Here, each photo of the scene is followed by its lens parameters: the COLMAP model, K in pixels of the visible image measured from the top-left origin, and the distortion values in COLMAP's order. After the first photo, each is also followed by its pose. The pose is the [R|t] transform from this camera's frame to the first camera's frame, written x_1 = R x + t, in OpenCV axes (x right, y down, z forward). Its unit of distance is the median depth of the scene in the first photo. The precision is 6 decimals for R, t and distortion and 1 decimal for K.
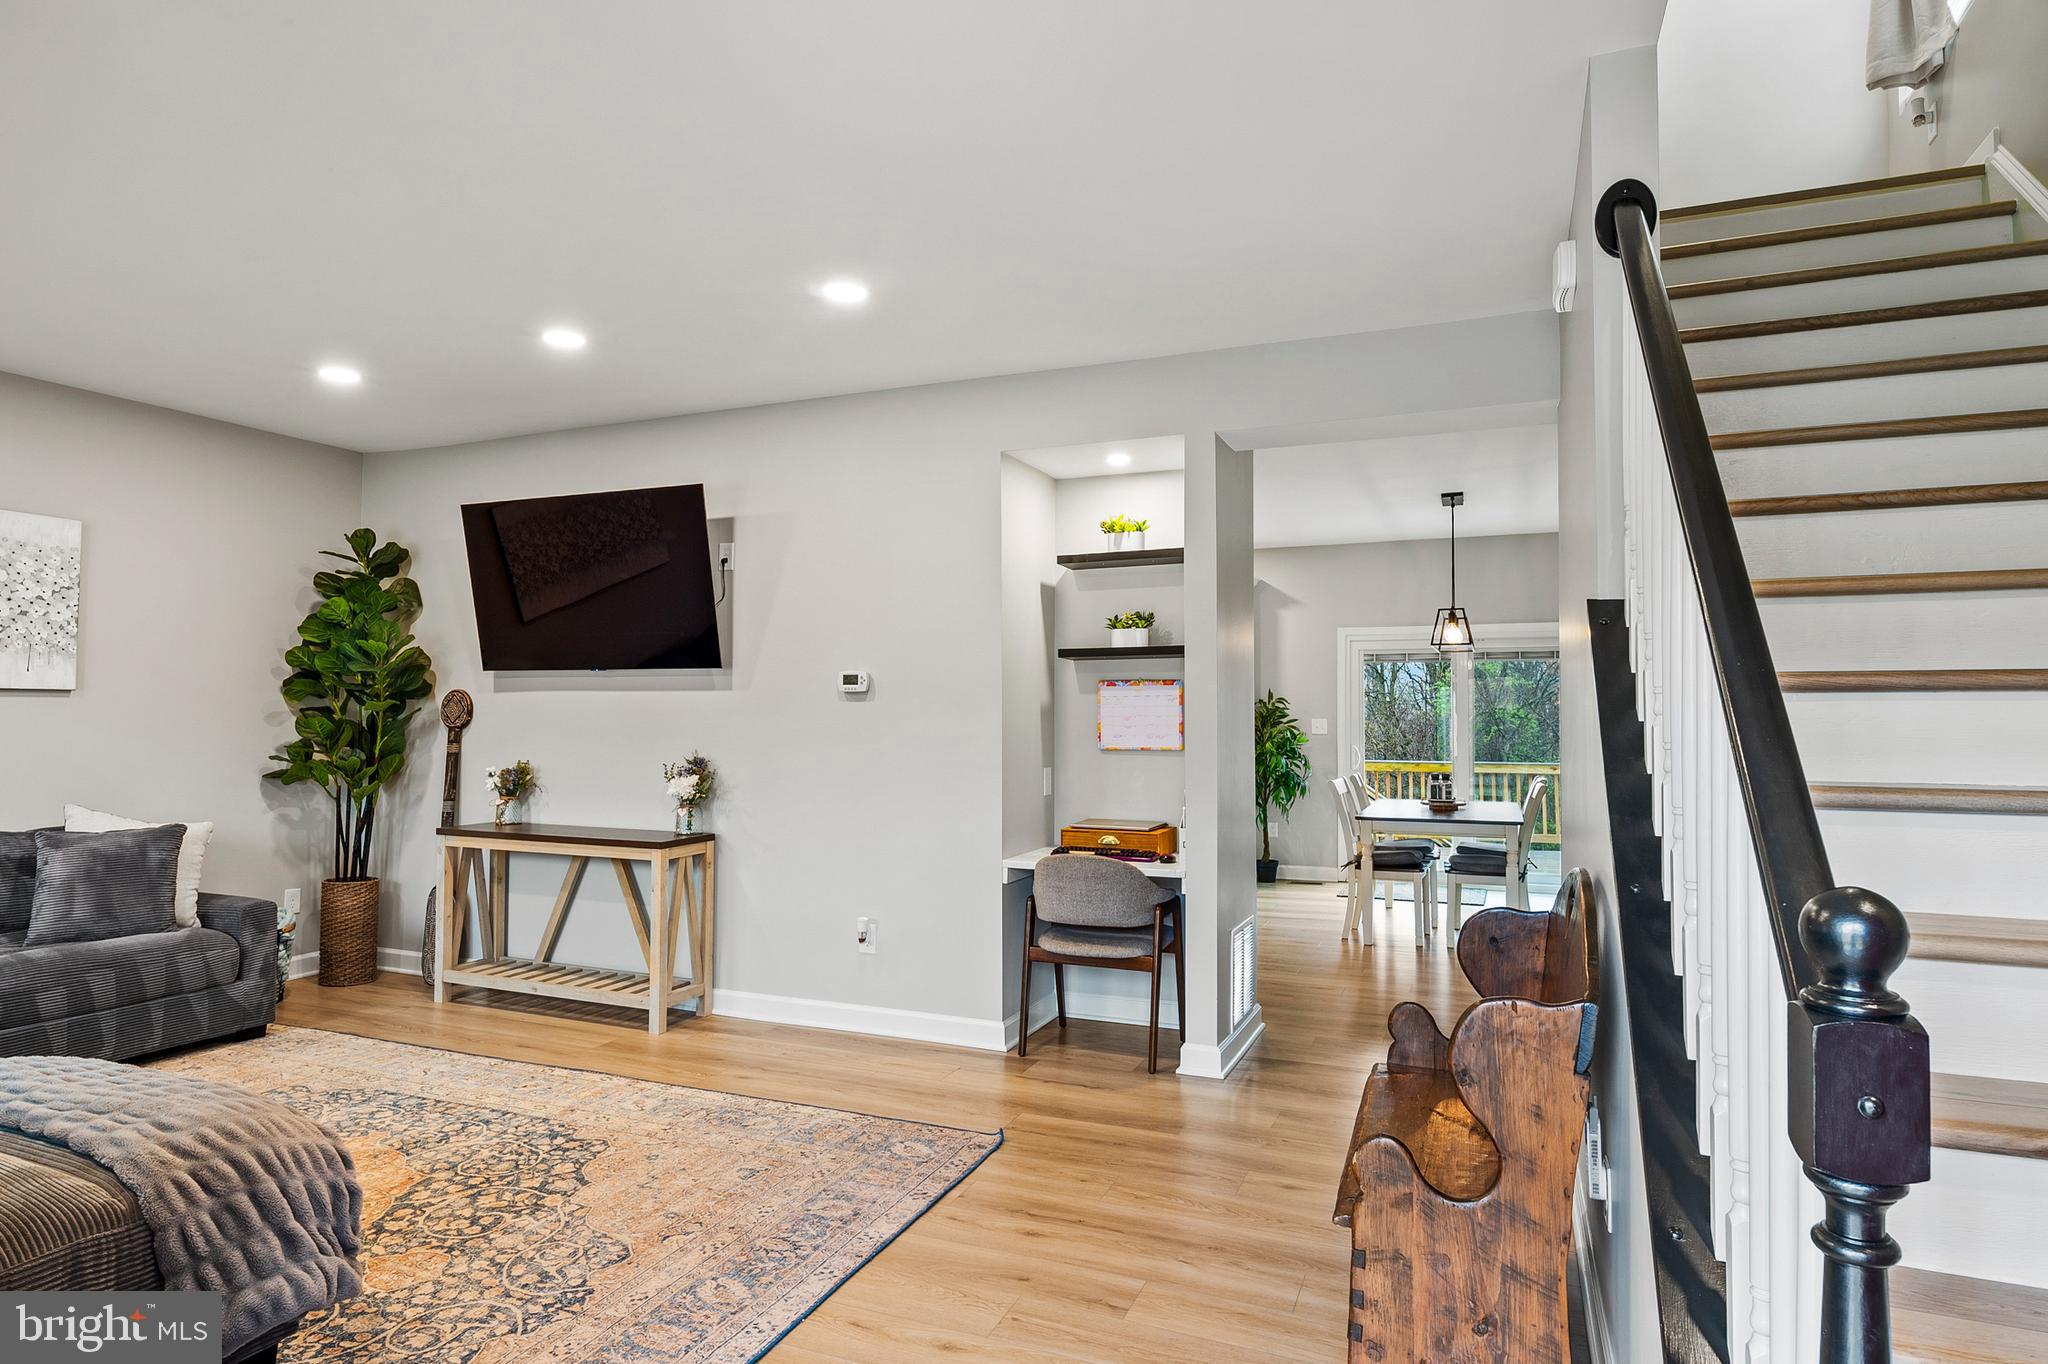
lens RADIAL K [[1139.6, 0, 1024.0], [0, 1139.6, 682.0], [0, 0, 1]] dist [-0.000852, -0.002748]
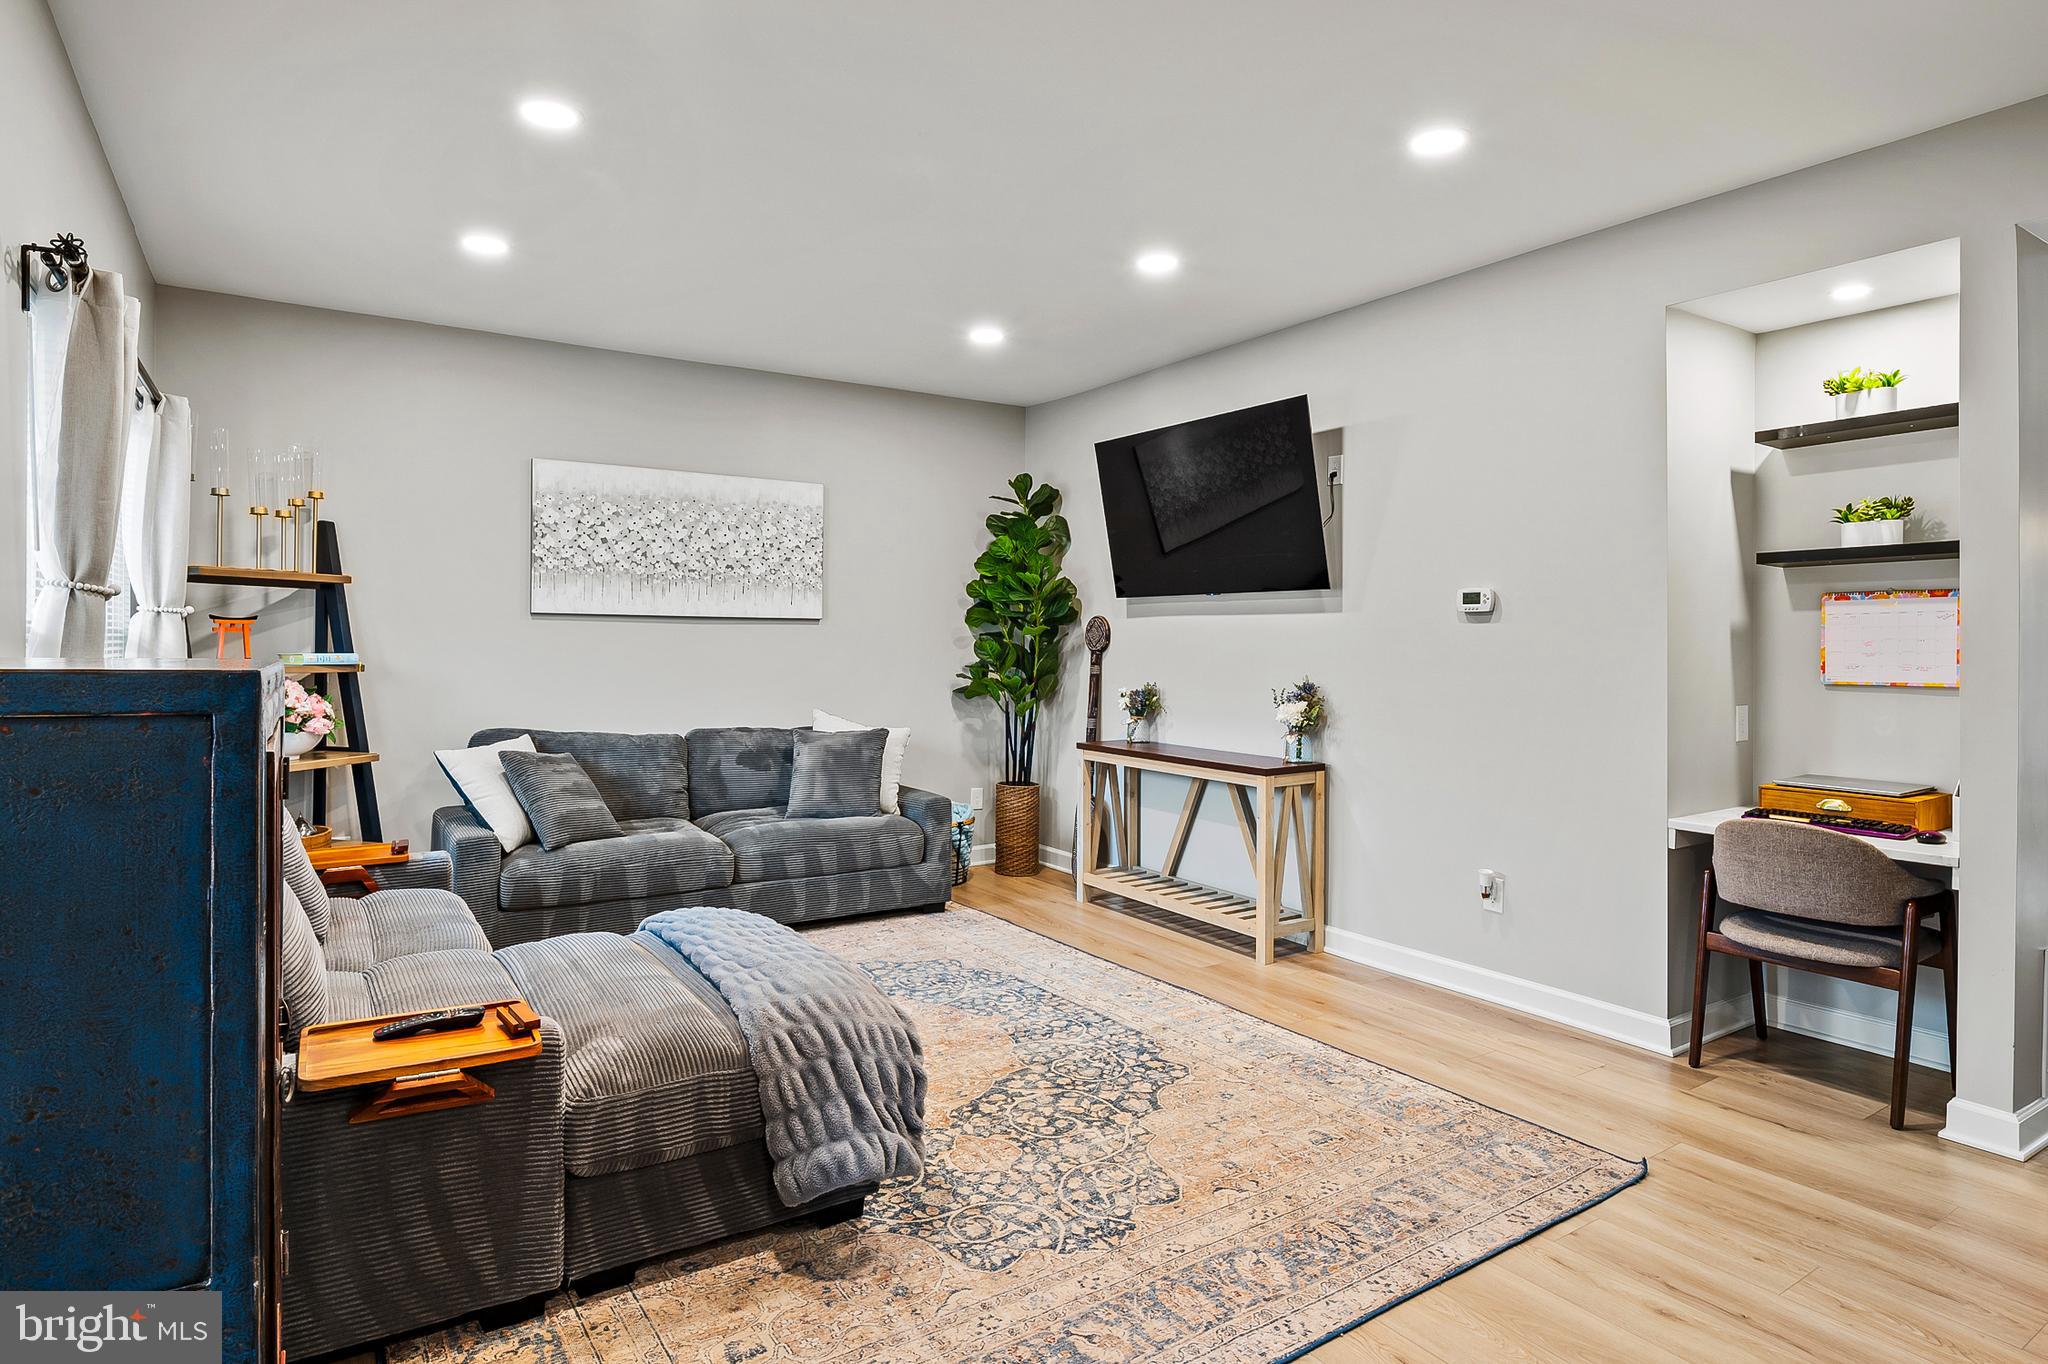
lens RADIAL K [[1115.8, 0, 1016.0], [0, 1115.8, 641.2], [0, 0, 1]] dist [-0.003167, -0.003346]
pose [[0.827752, 0.000842, -0.561093, 0.040855], [0.014489, 0.999633, 0.022875, 0.006592], [0.560907, -0.027064, 0.827437, 0.097092]]
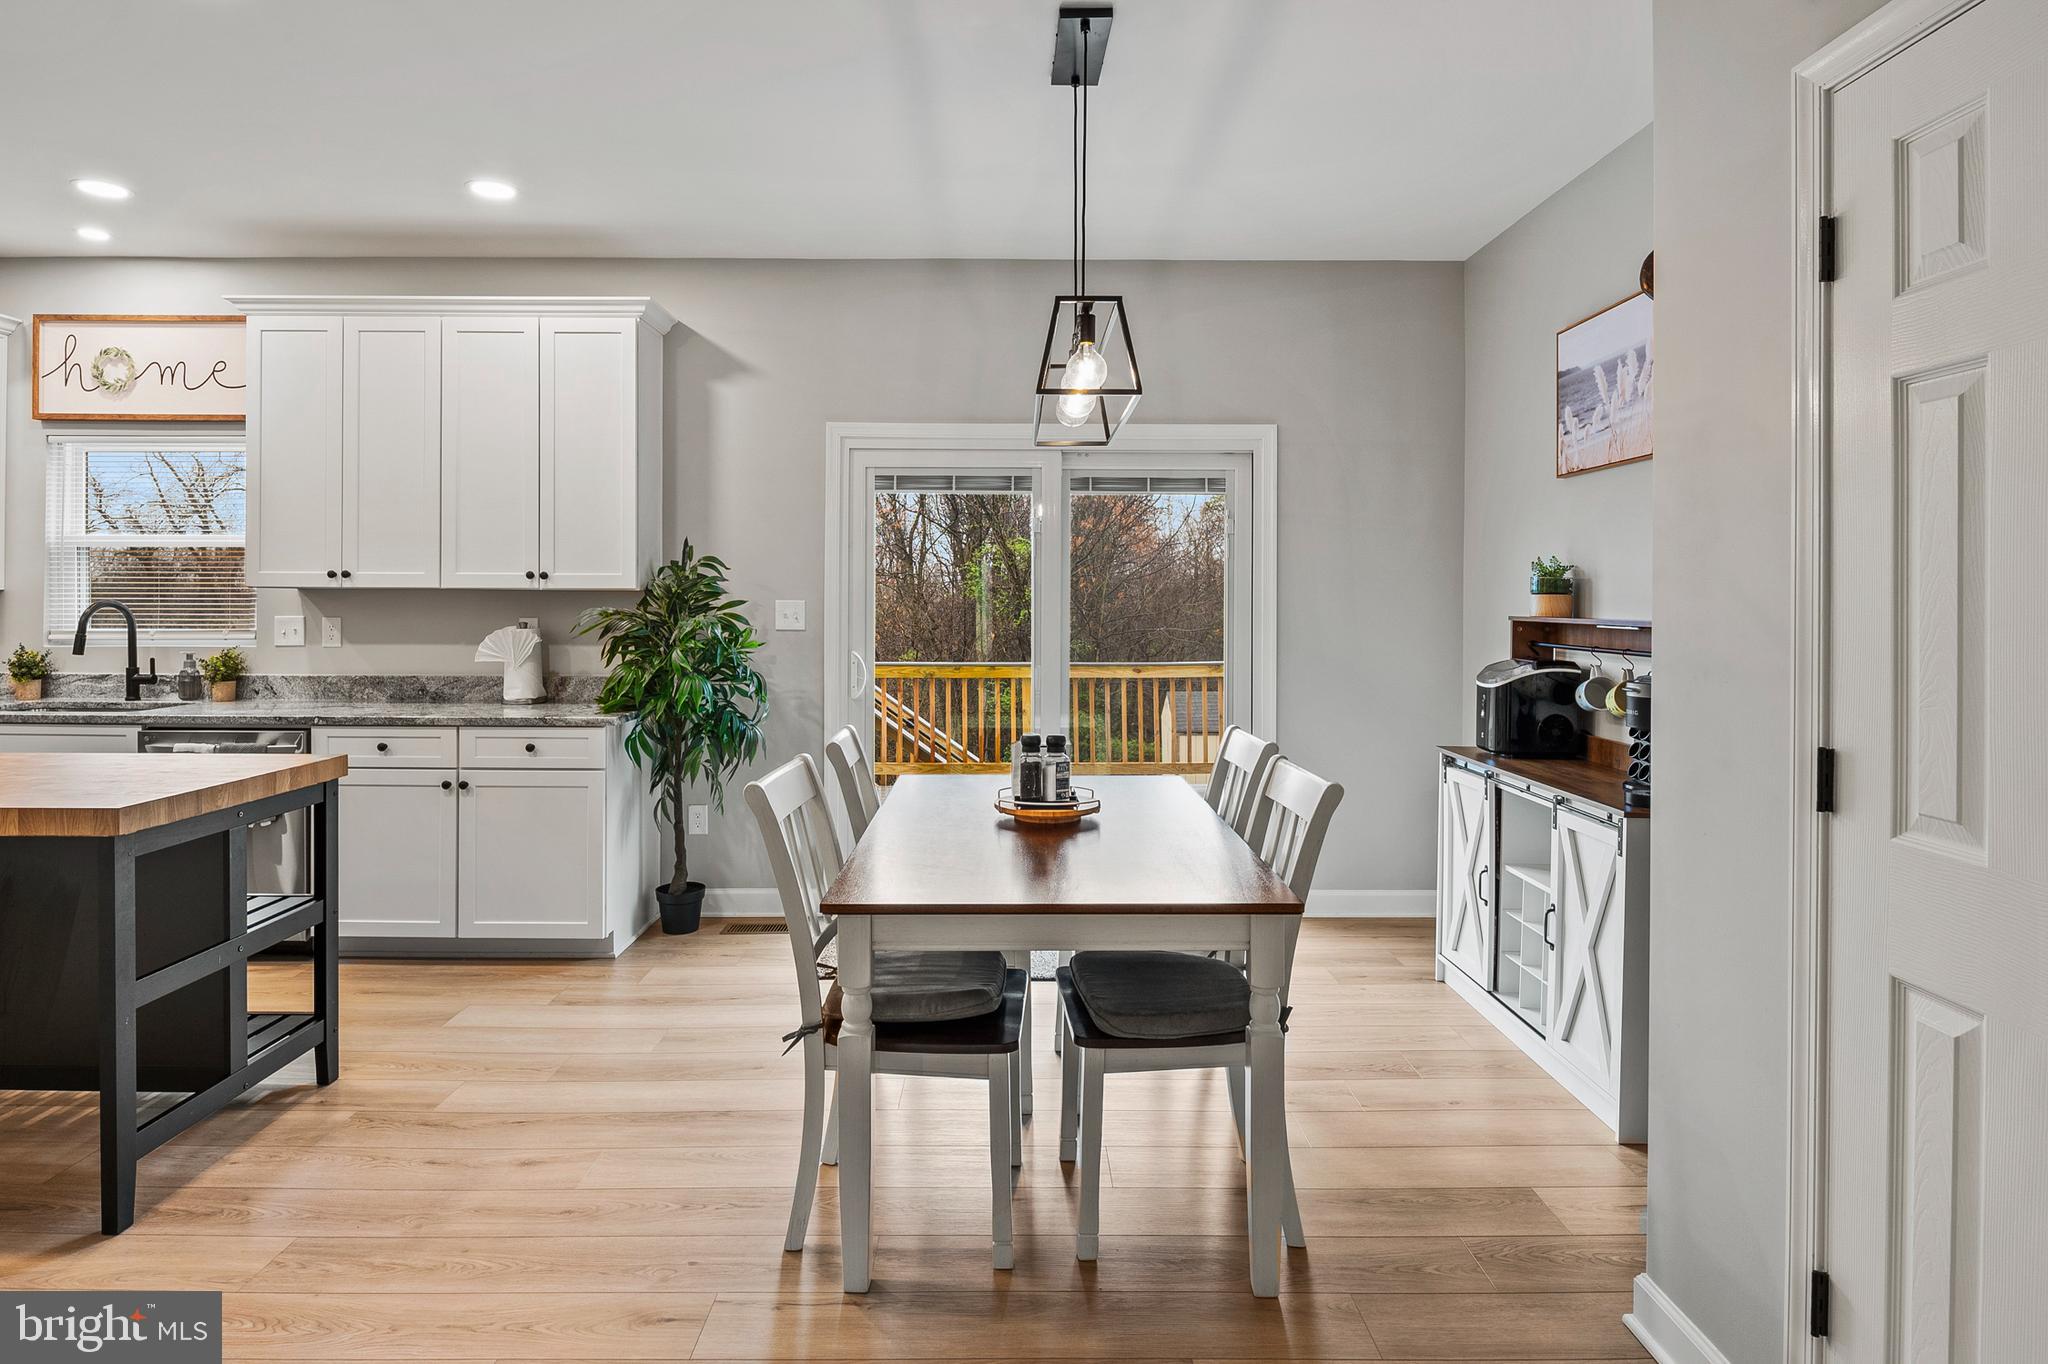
lens RADIAL K [[1094.2, 0, 1027.0], [0, 1094.2, 601.7], [0, 0, 1]] dist [-0.001827, -0.015581]
pose [[0.916869, 0.001393, 0.399186, 0.319782], [-0.014276, 0.999469, 0.029302, 0.034405], [-0.398933, -0.032565, 0.916402, 1.008812]]
